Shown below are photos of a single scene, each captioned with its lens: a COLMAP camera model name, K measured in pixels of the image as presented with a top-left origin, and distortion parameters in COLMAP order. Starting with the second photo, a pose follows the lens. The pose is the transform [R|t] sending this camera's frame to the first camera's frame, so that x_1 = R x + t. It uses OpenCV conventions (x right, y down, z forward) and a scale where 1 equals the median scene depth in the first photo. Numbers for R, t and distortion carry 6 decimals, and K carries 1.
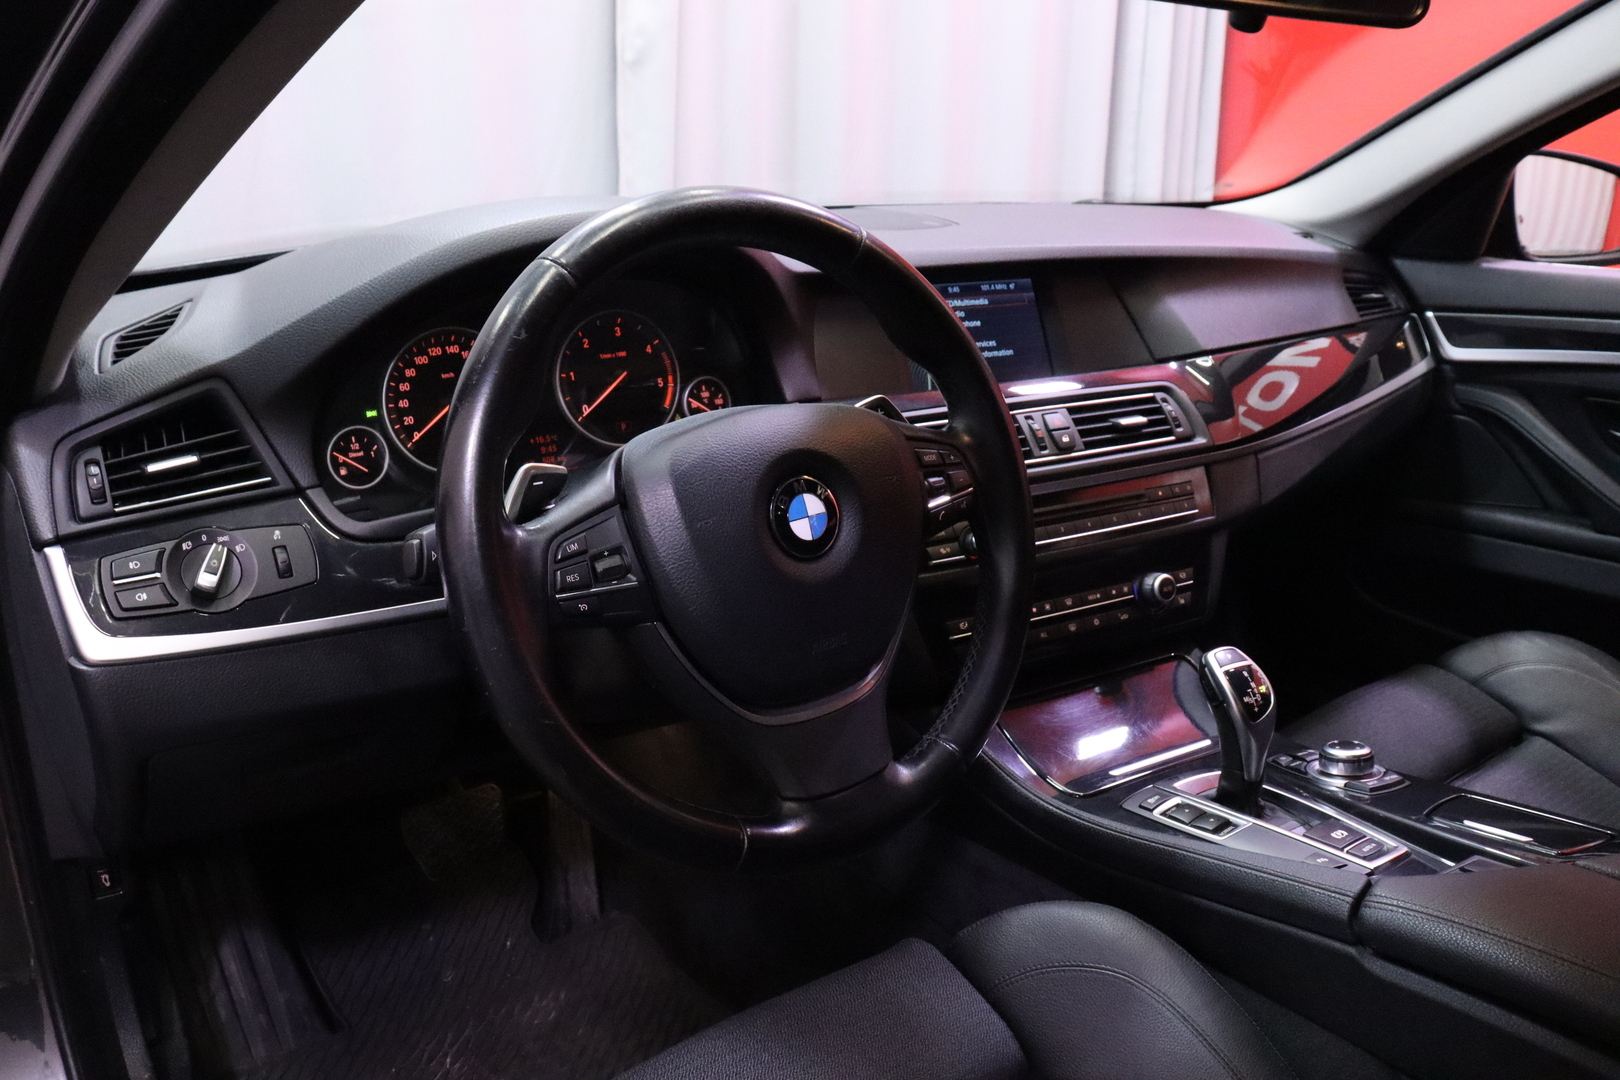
lens RADIAL K [[1303.7, 0, 797.6], [0, 1303.7, 529.4], [0, 0, 1]] dist [-0.181533, 0.141546]
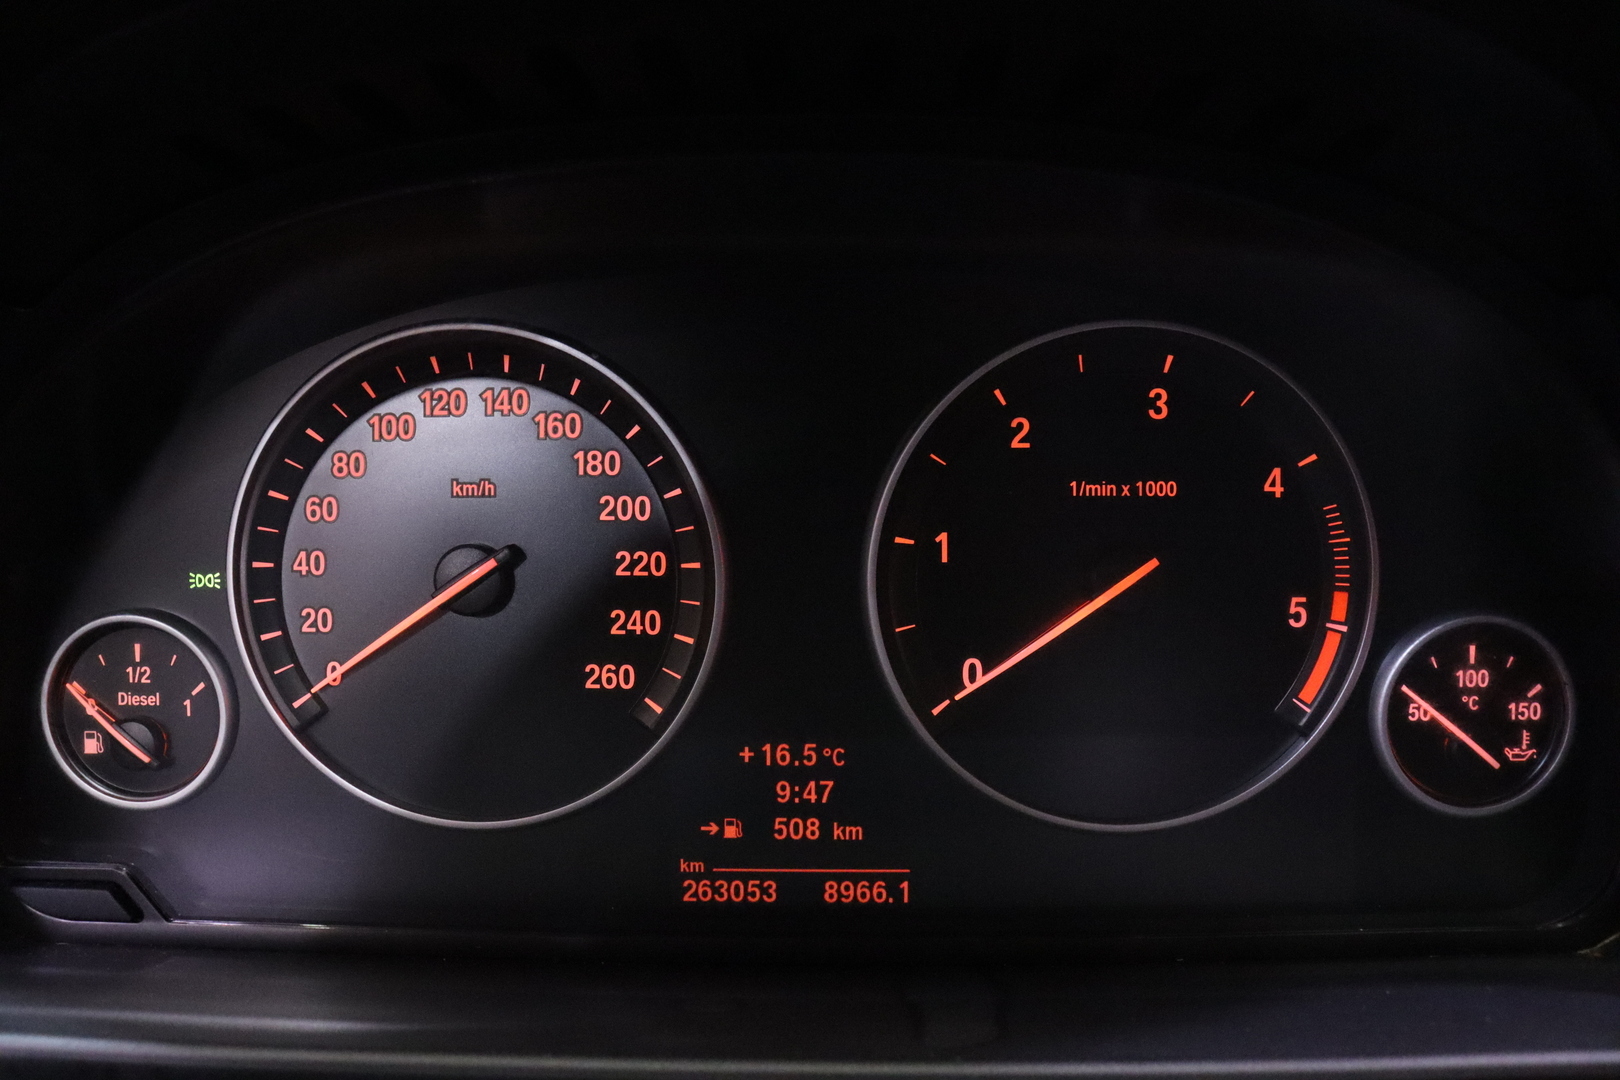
lens RADIAL K [[1303.7, 0, 812.7], [0, 1303.7, 531.3], [0, 0, 1]] dist [-0.181533, 0.141546]
pose [[0.784799, 0.182710, -0.592205, -0.032081], [-0.176542, 0.981873, 0.068976, -0.129960], [0.594073, 0.050417, 0.802829, 0.729286]]
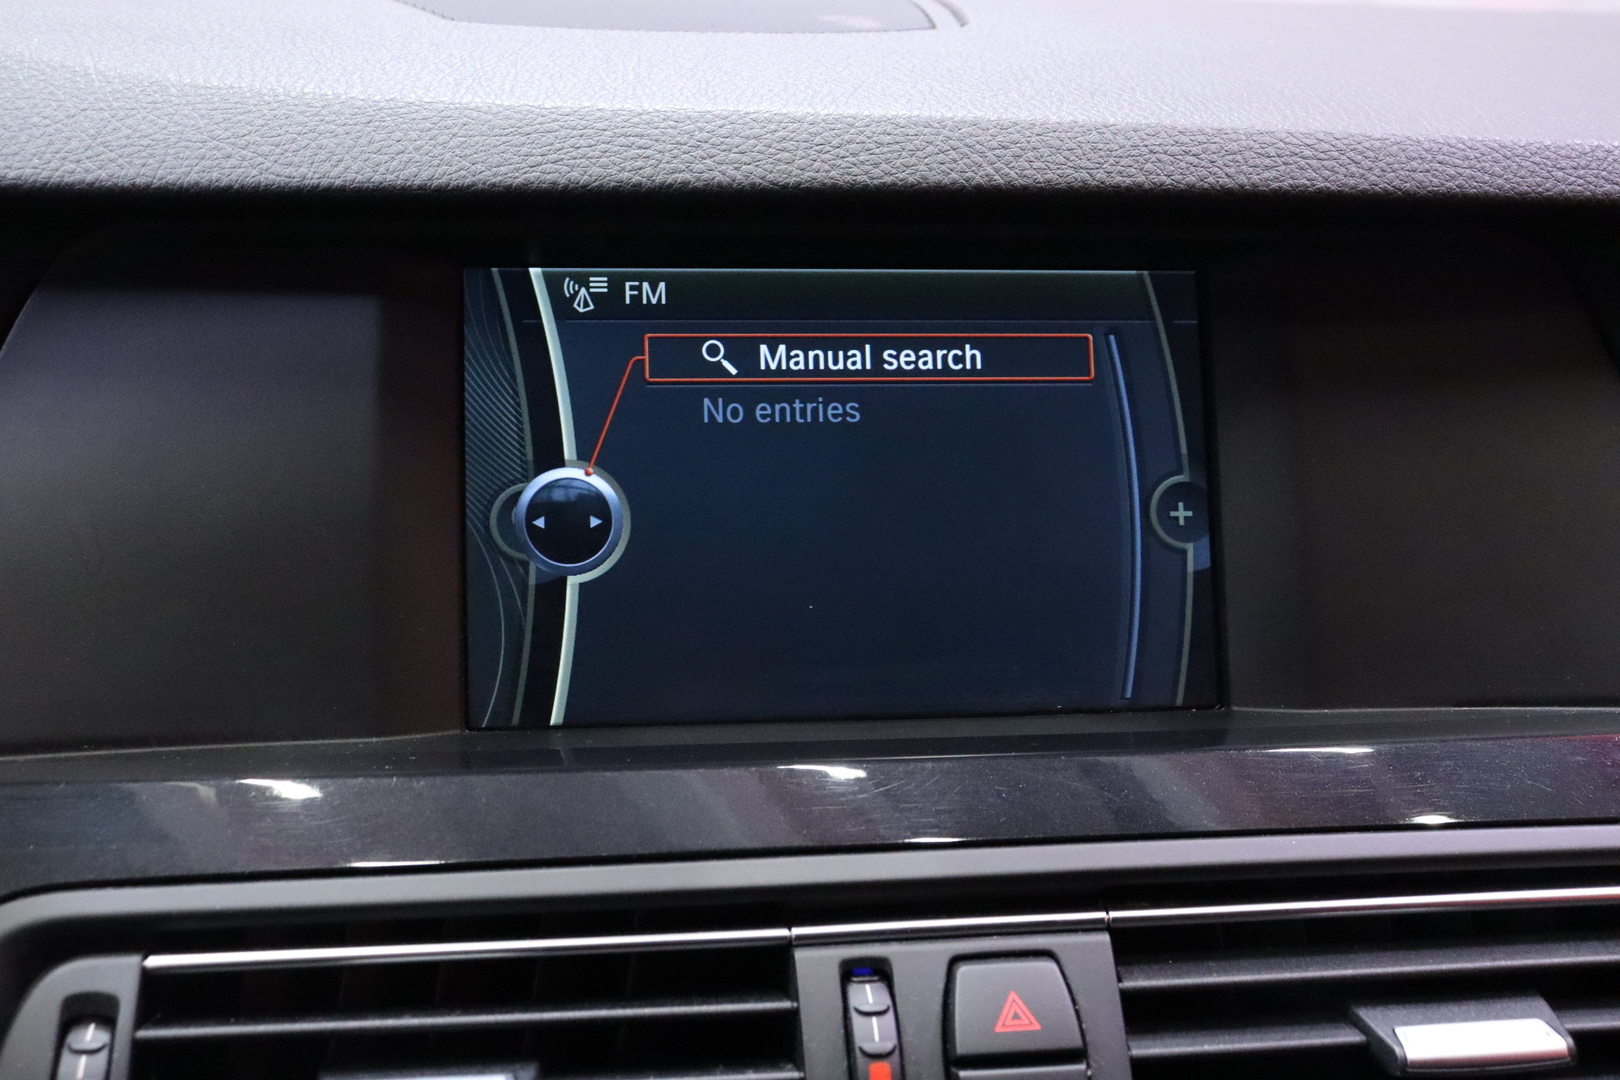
lens RADIAL K [[1894.3, 0, 813.6], [0, 1894.3, 536.9], [0, 0, 1]] dist [-0.044680, 0.000000]
pose [[0.931585, 0.133556, -0.338101, 0.286191], [-0.136452, 0.990528, 0.015304, -0.171232], [0.336942, 0.031878, 0.940986, 0.788331]]
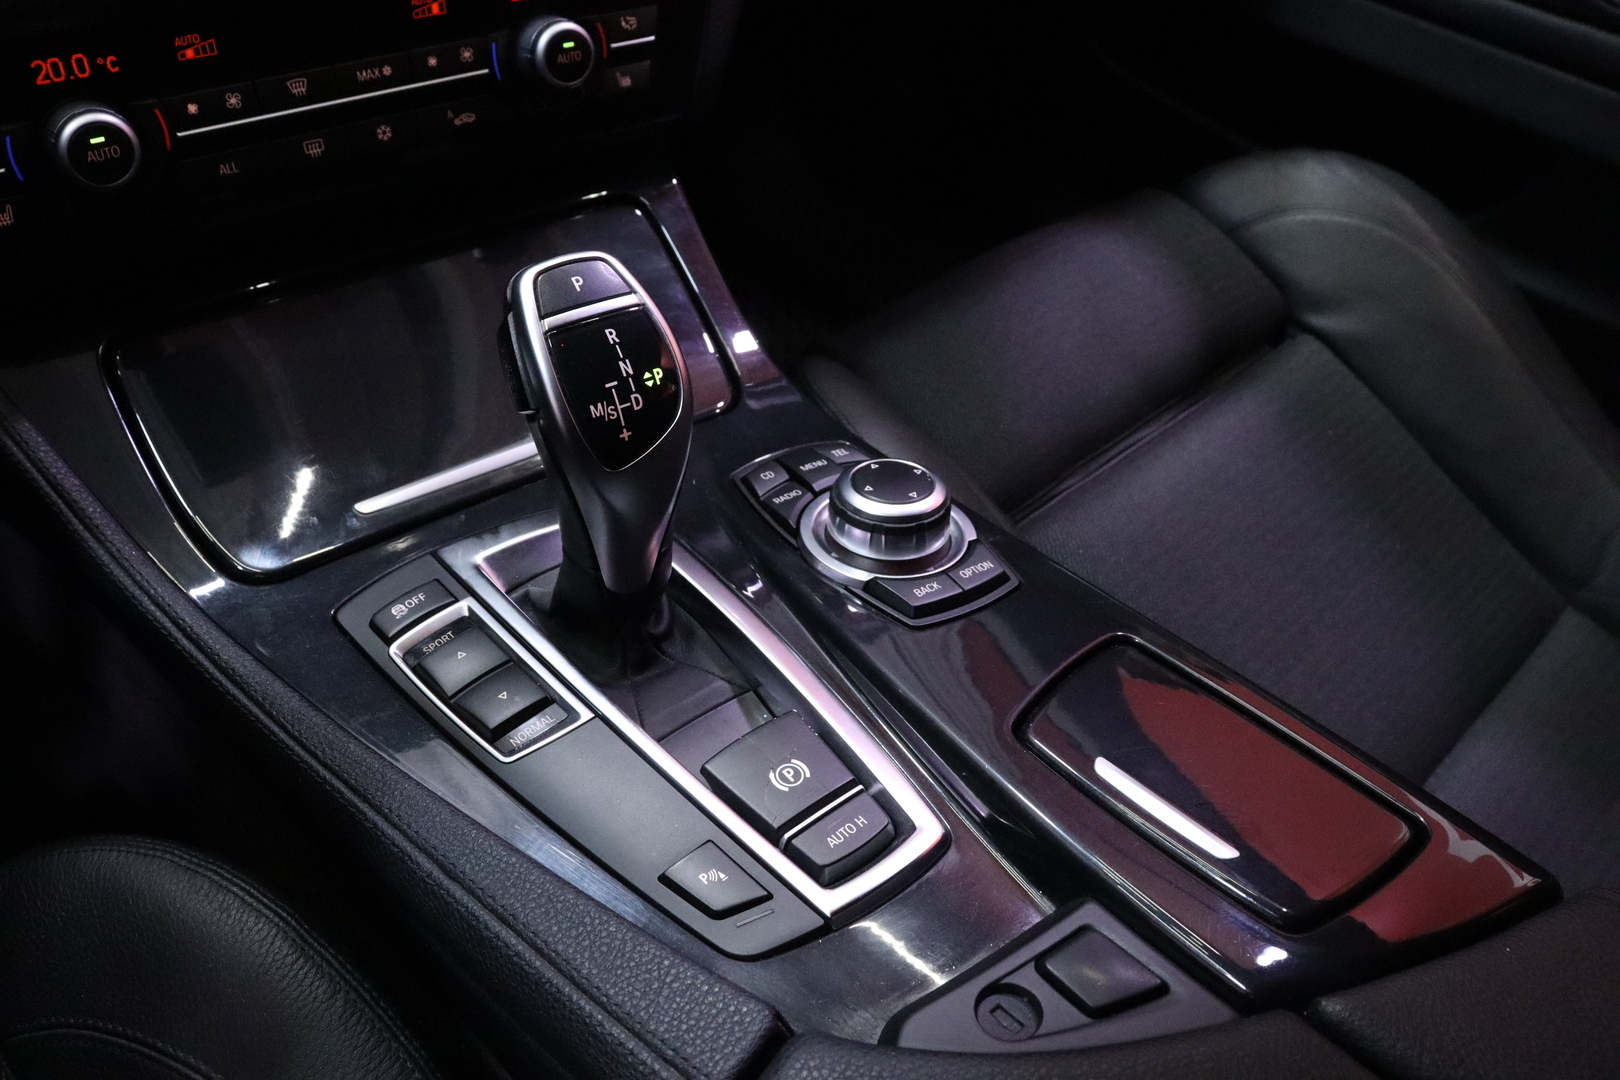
lens RADIAL K [[1303.7, 0, 797.9], [0, 1303.7, 542.1], [0, 0, 1]] dist [-0.181533, 0.141546]
pose [[0.985331, -0.004699, 0.170588, 0.326155], [-0.074343, 0.887963, 0.453867, -0.009527], [-0.153608, -0.459892, 0.874588, 0.603539]]
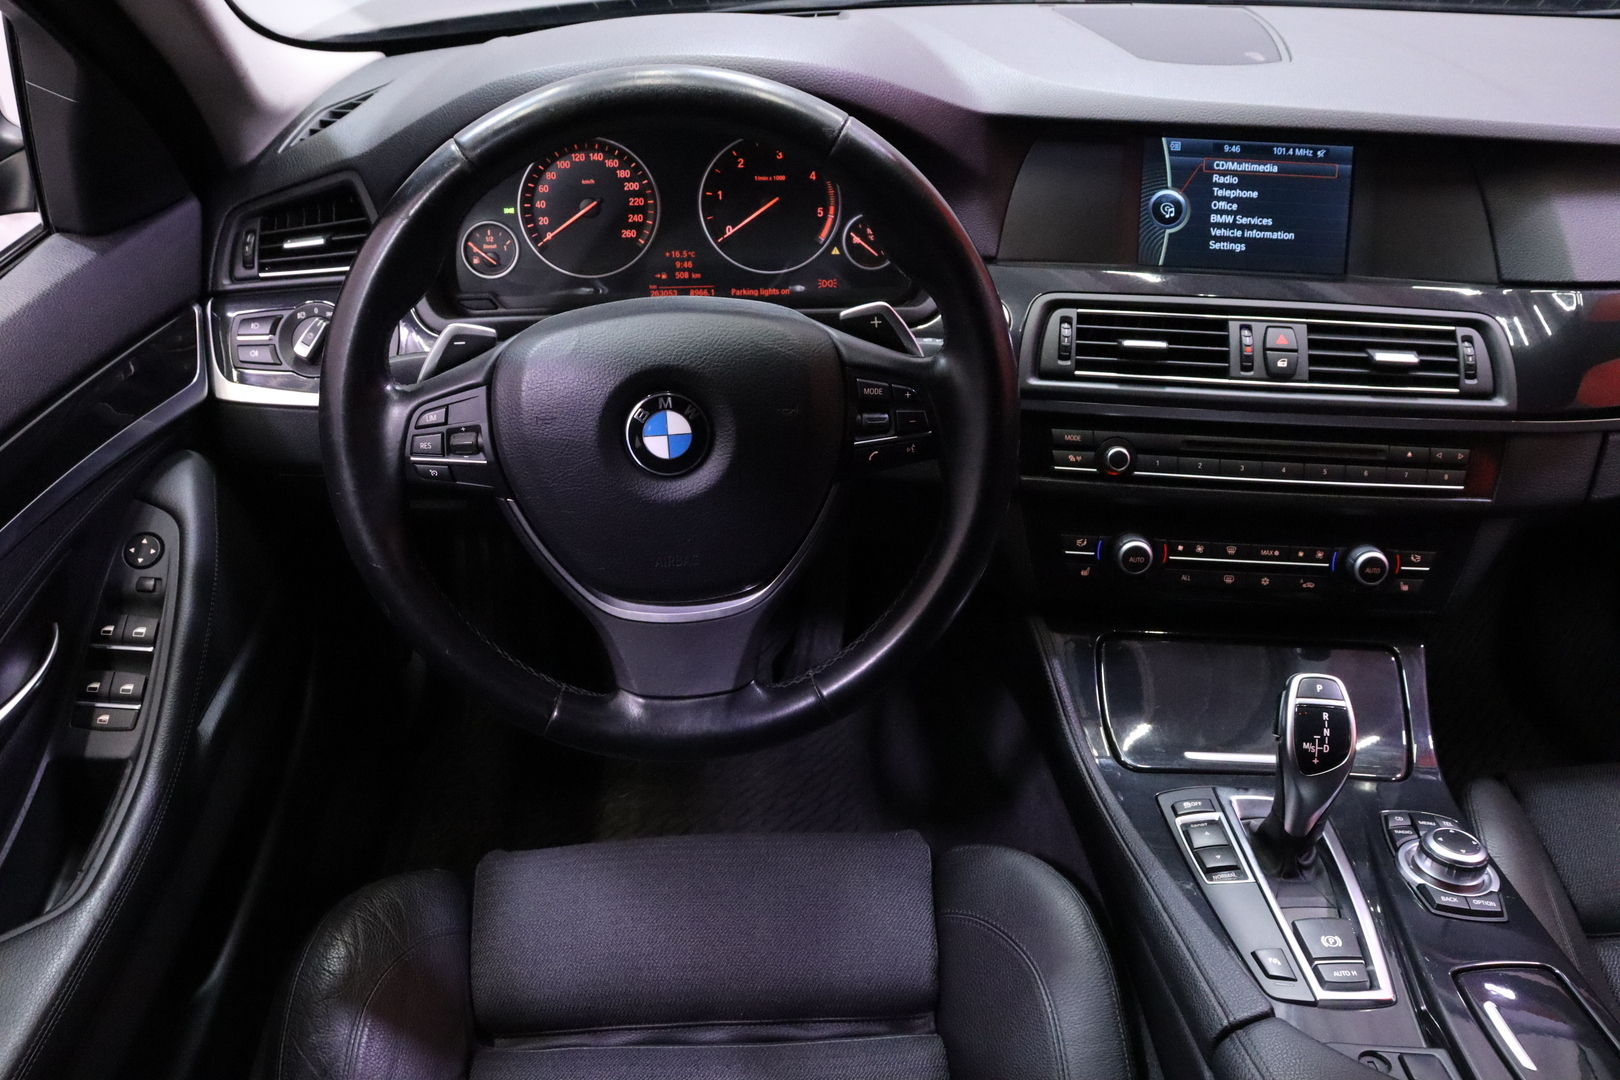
lens RADIAL K [[1303.7, 0, 795.3], [0, 1303.7, 544.1], [0, 0, 1]] dist [-0.181533, 0.141546]
pose [[0.827680, 0.306066, -0.470393, 0.400492], [-0.167975, 0.934873, 0.312724, -0.178409], [0.535472, -0.179821, 0.825187, 0.162132]]
